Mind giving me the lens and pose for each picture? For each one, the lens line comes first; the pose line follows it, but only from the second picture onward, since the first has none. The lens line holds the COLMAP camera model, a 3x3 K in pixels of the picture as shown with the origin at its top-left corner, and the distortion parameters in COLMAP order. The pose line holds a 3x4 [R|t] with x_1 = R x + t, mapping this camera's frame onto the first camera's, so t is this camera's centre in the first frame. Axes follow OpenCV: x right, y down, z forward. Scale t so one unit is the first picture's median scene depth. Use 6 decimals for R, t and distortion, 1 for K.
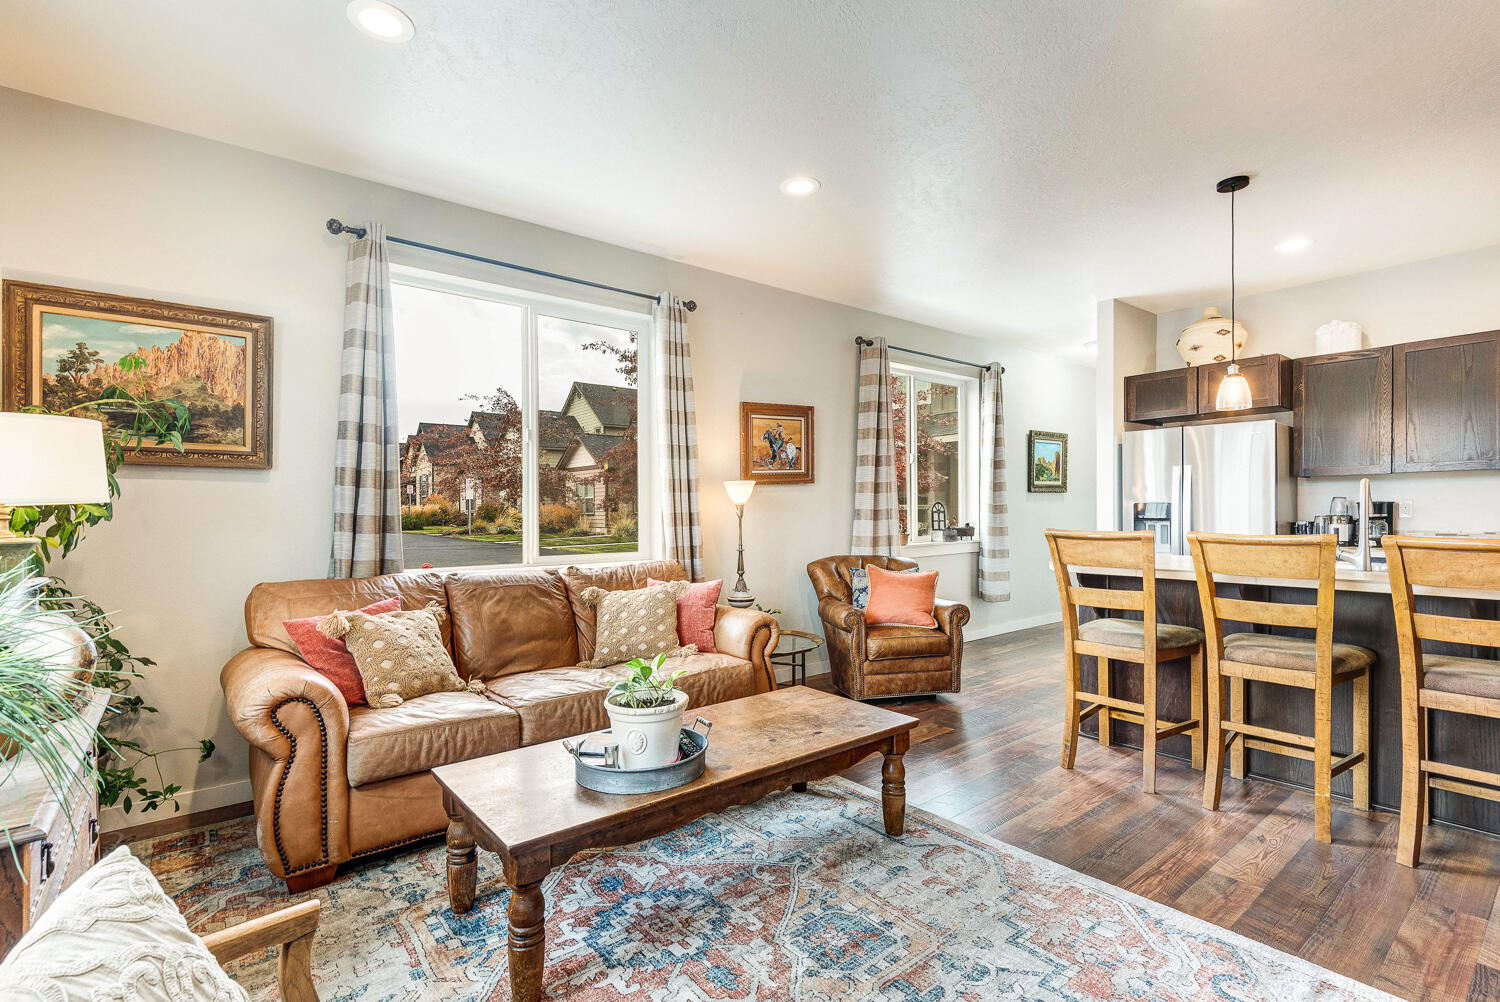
lens RADIAL K [[695.7, 0, 754.2], [0, 695.7, 511.7], [0, 0, 1]] dist [0.010350, -0.003799]
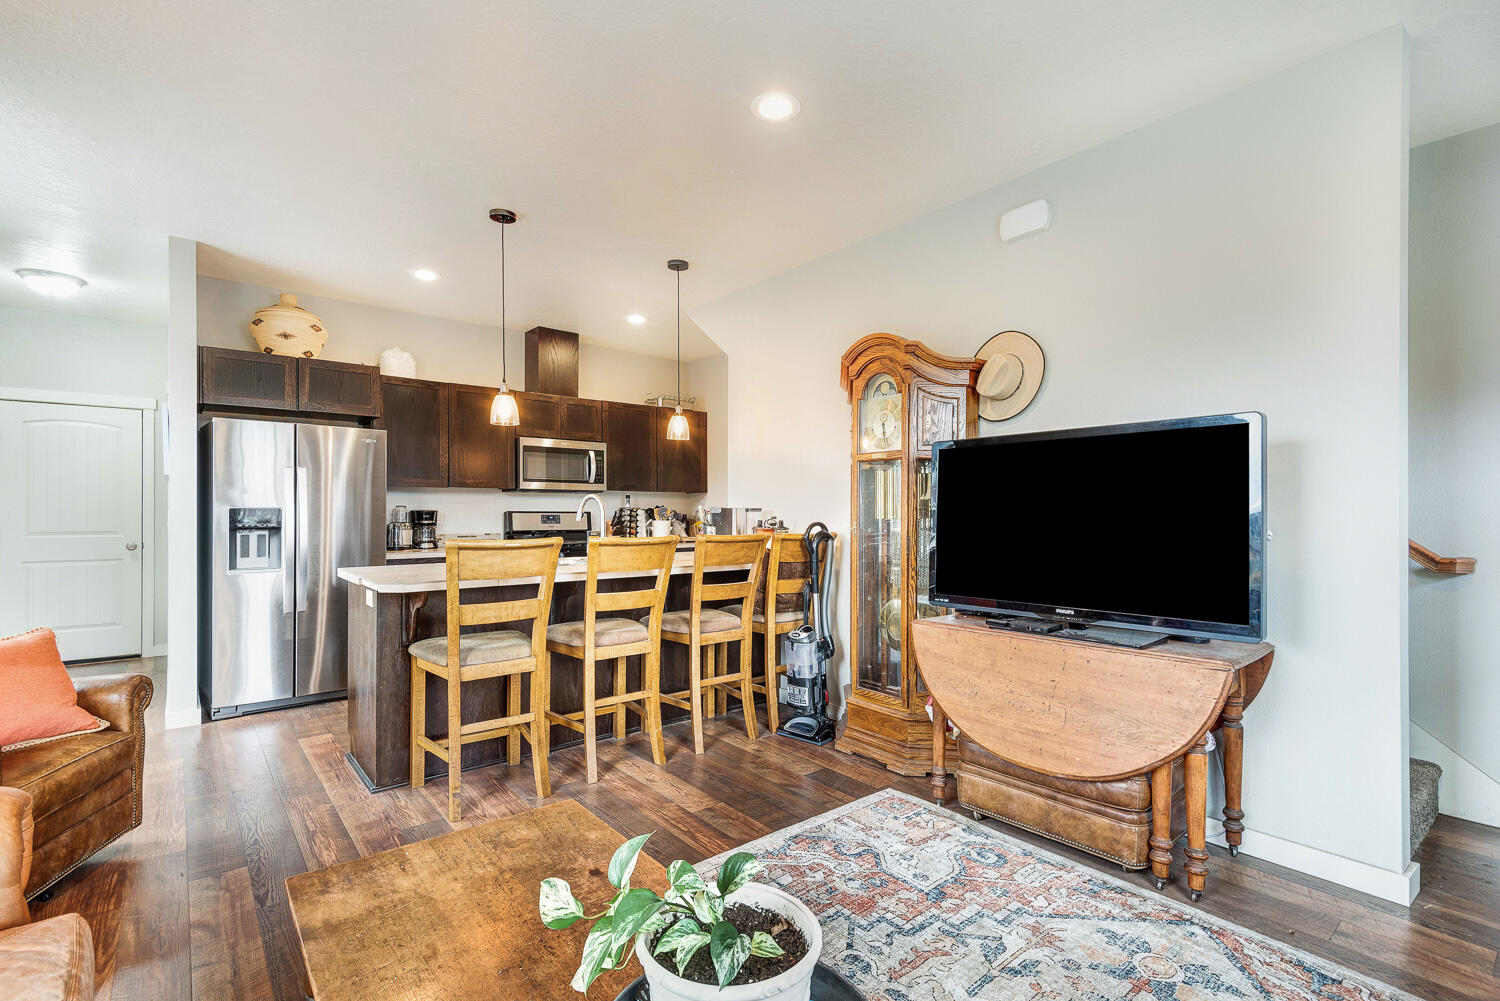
lens RADIAL K [[695.7, 0, 754.5], [0, 695.7, 513.2], [0, 0, 1]] dist [0.010350, -0.003799]
pose [[-0.006975, 0.008178, 0.999942, -0.434459], [0.002199, 0.999964, -0.008163, 0.001034], [-0.999973, 0.002141, -0.006993, 0.686494]]
